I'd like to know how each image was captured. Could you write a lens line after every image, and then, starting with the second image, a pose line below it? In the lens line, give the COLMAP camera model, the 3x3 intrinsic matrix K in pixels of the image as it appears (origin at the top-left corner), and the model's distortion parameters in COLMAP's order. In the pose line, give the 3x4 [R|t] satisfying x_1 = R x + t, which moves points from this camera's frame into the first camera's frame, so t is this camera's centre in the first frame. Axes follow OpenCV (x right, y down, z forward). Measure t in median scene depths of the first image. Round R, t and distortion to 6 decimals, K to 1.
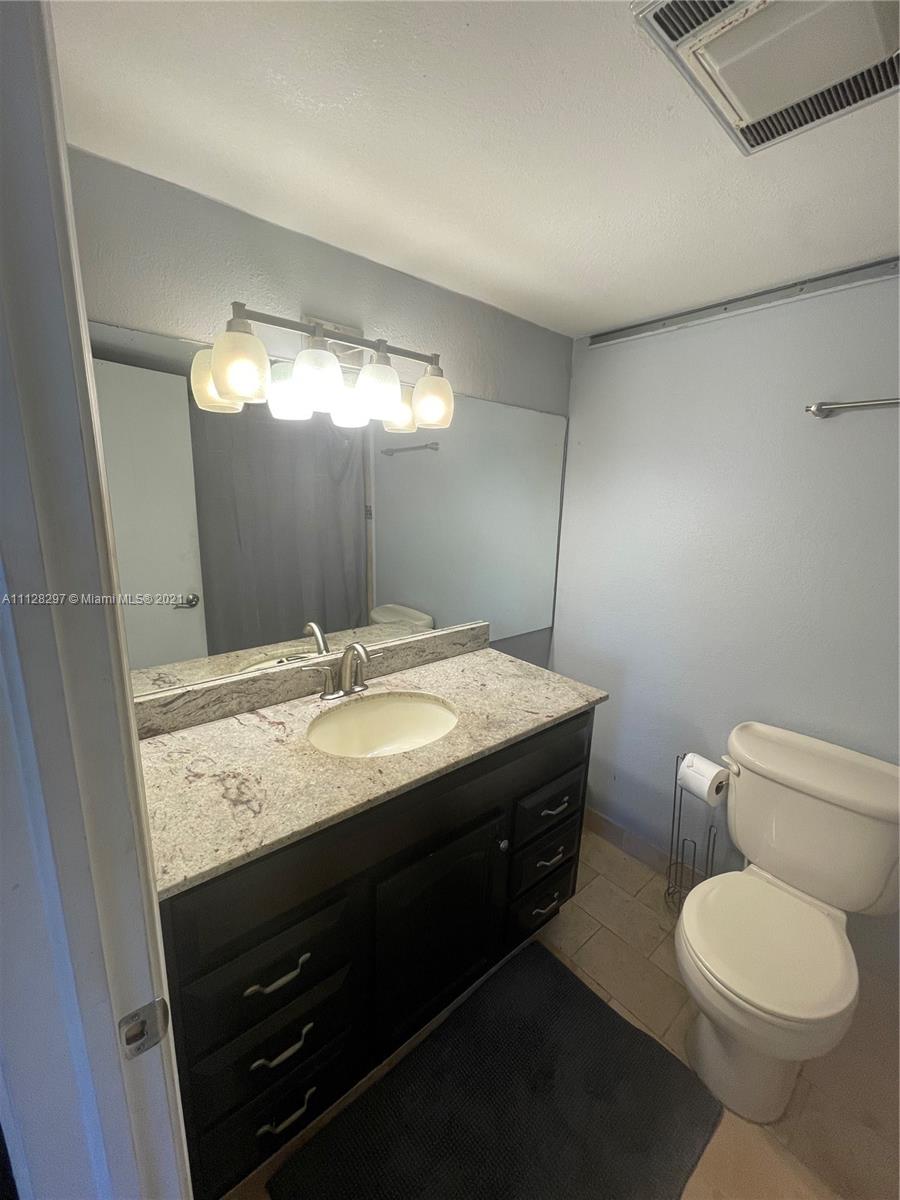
lens RADIAL K [[483.8, 0, 445.7], [0, 483.8, 600.3], [0, 0, 1]] dist [-0.001809, 0.000320]
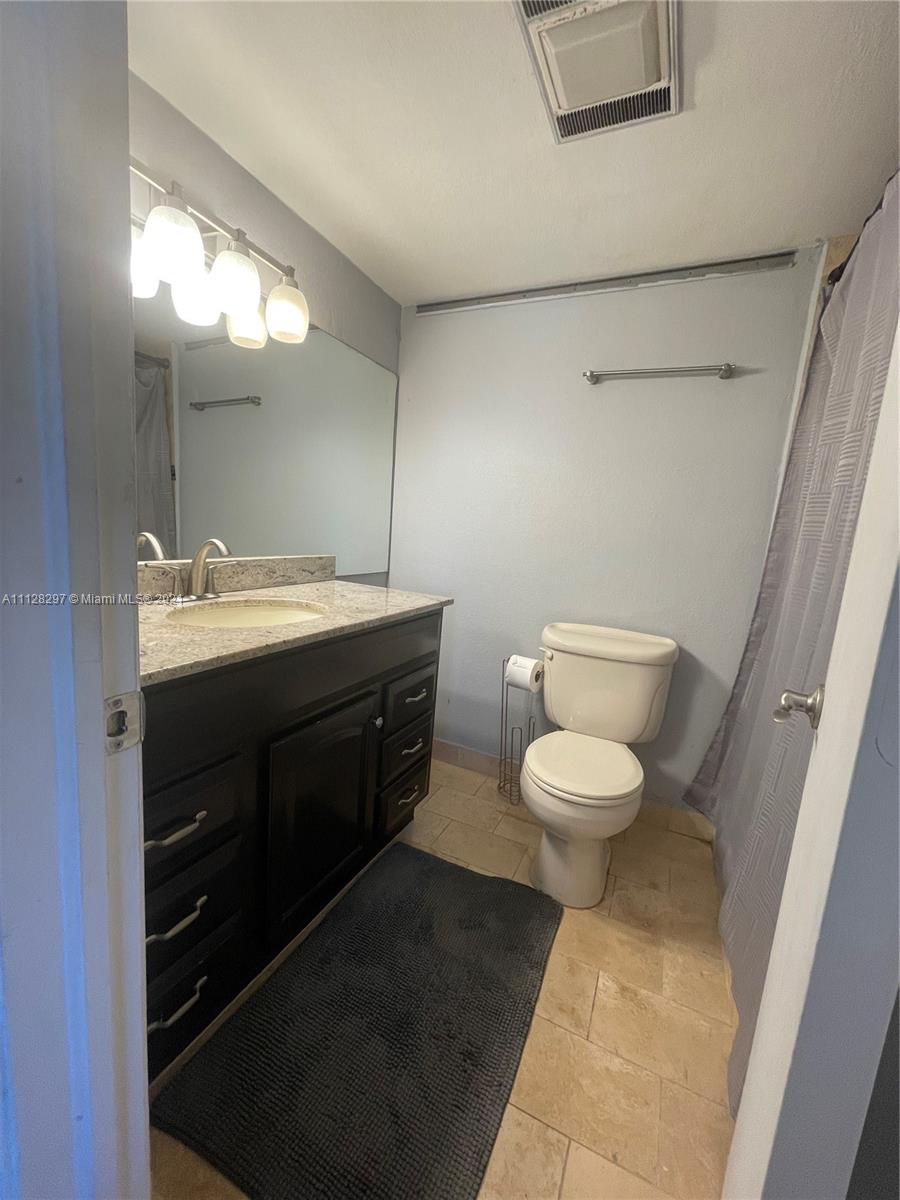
lens RADIAL K [[483.8, 0, 445.7], [0, 483.8, 600.3], [0, 0, 1]] dist [-0.001809, 0.000320]
pose [[0.911878, -0.018977, 0.410023, -0.153688], [0.038595, 0.998469, -0.039621, 0.250360], [-0.408643, 0.051955, 0.911214, -0.033299]]
